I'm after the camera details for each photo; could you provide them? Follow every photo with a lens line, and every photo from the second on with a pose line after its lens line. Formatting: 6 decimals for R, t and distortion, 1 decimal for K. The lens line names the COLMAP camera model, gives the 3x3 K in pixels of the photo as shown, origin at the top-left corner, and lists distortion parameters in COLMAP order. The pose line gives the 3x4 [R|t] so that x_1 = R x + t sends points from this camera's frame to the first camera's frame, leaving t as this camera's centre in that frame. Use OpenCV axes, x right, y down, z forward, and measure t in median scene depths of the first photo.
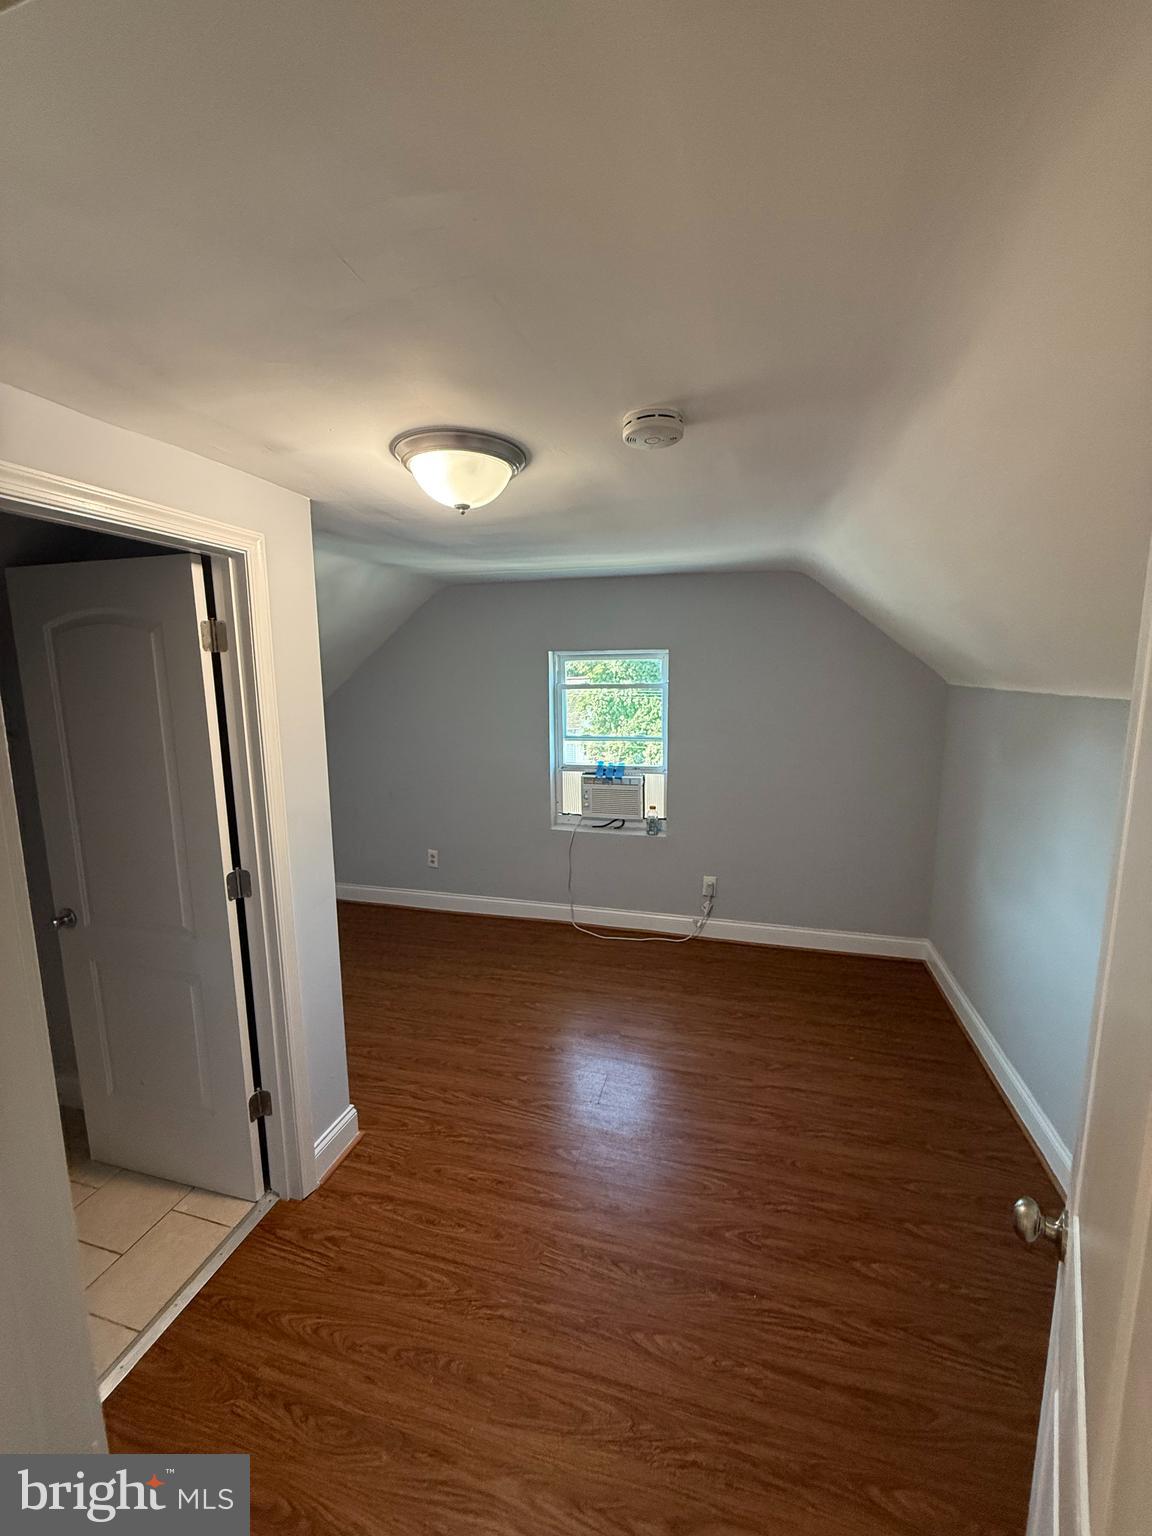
lens RADIAL K [[607.1, 0, 569.8], [0, 607.1, 769.4], [0, 0, 1]] dist [-0.000383, -0.000019]
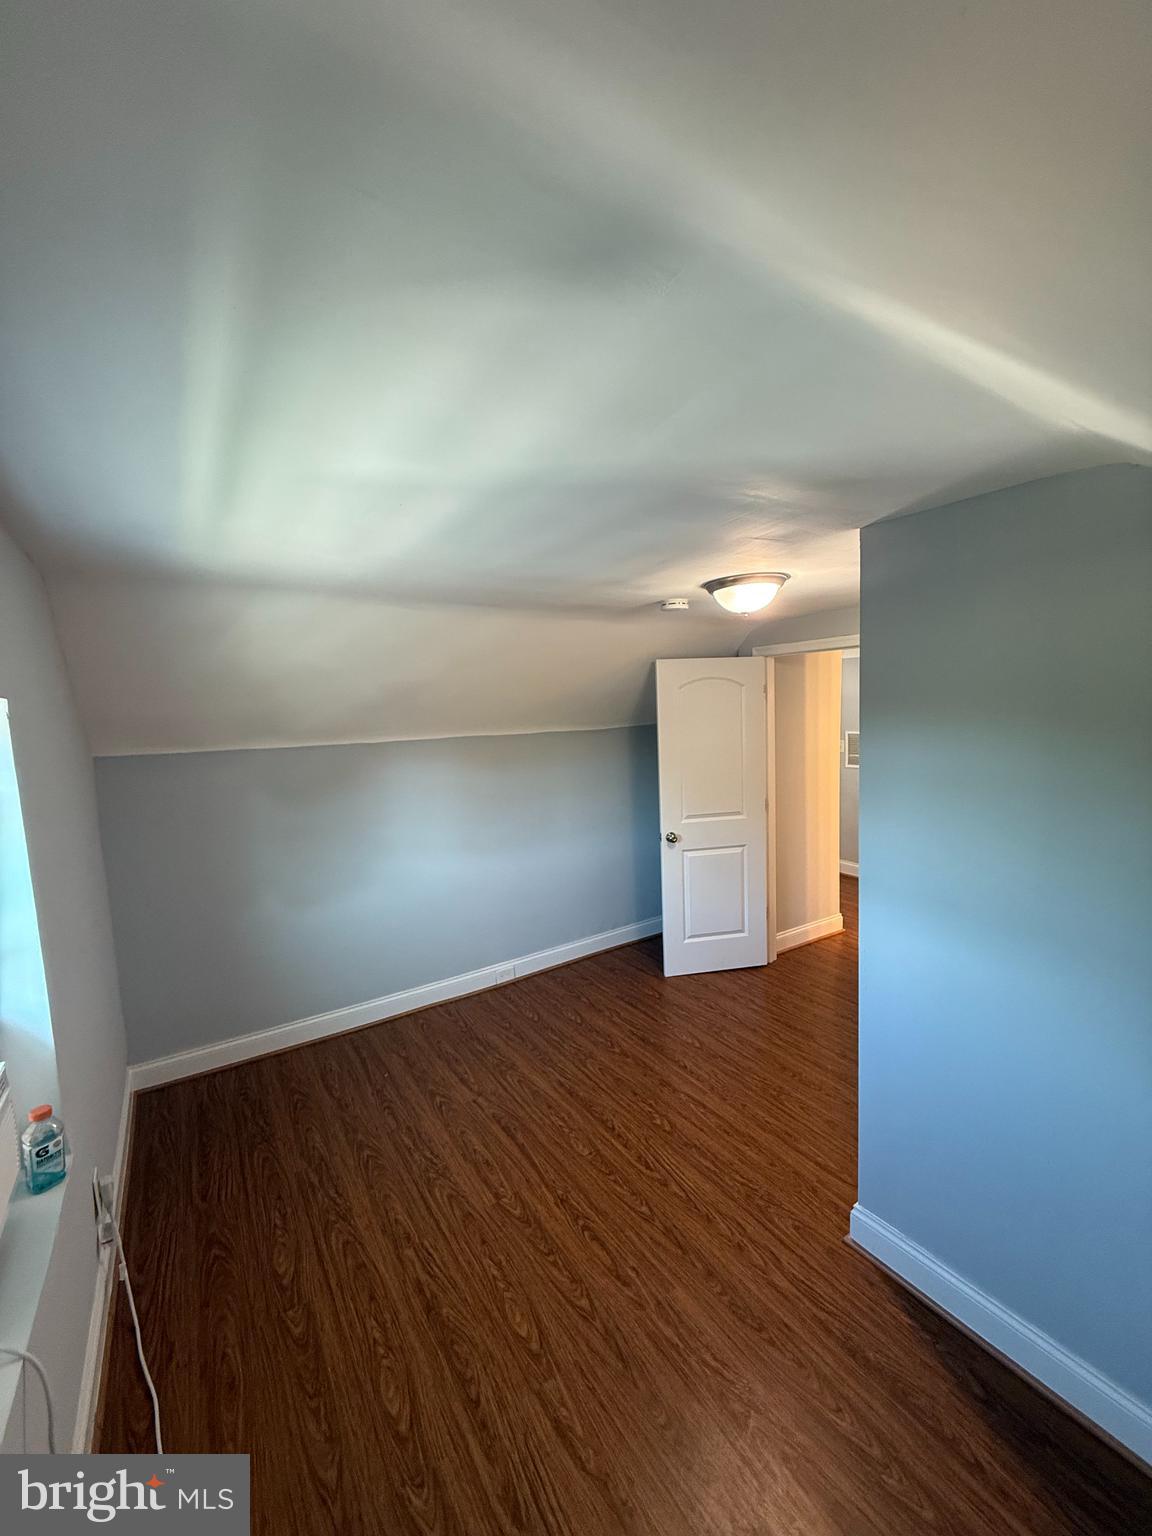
lens RADIAL K [[607.1, 0, 580.8], [0, 607.1, 760.0], [0, 0, 1]] dist [-0.000383, -0.000019]
pose [[-0.758184, -0.015545, 0.651855, -0.689664], [0.150022, 0.968736, 0.197596, -0.336666], [-0.634547, 0.247607, -0.732148, 1.929500]]
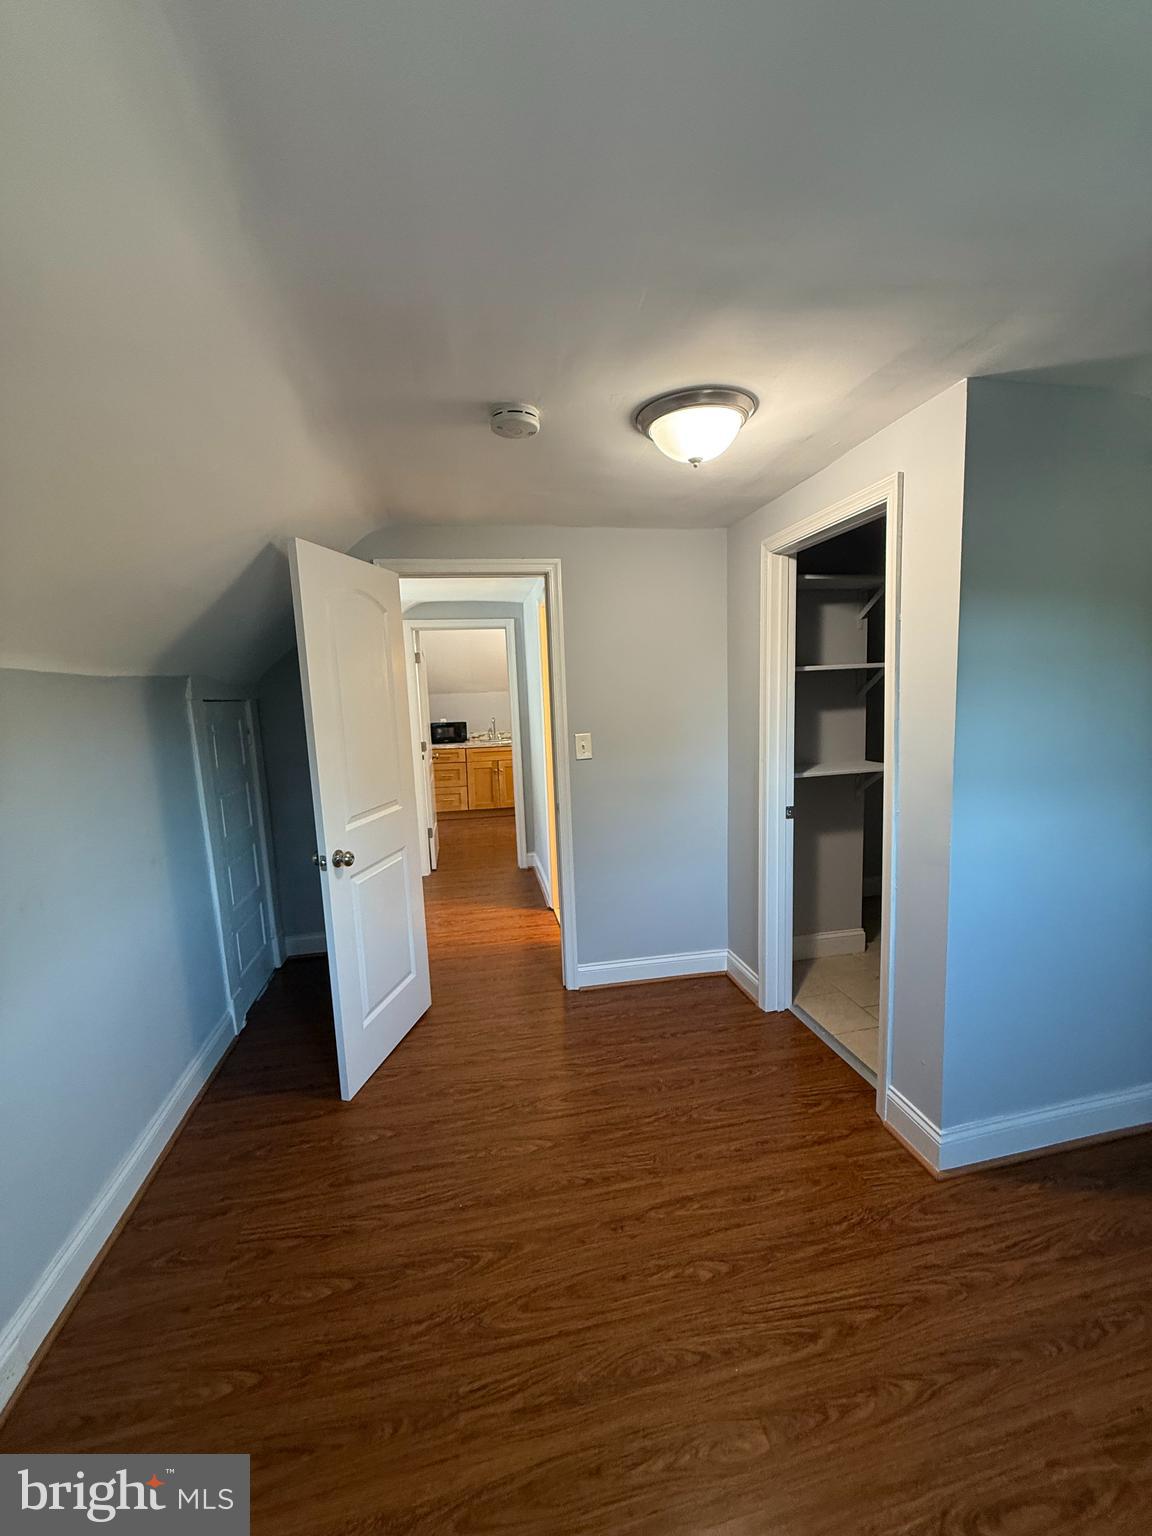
lens RADIAL K [[607.1, 0, 576.0], [0, 607.1, 762.4], [0, 0, 1]] dist [-0.000383, -0.000019]
pose [[-0.886912, 0.098559, -0.451301, 0.437123], [-0.022553, 0.966570, 0.255410, -0.136973], [0.461387, 0.236705, -0.855040, 1.504505]]
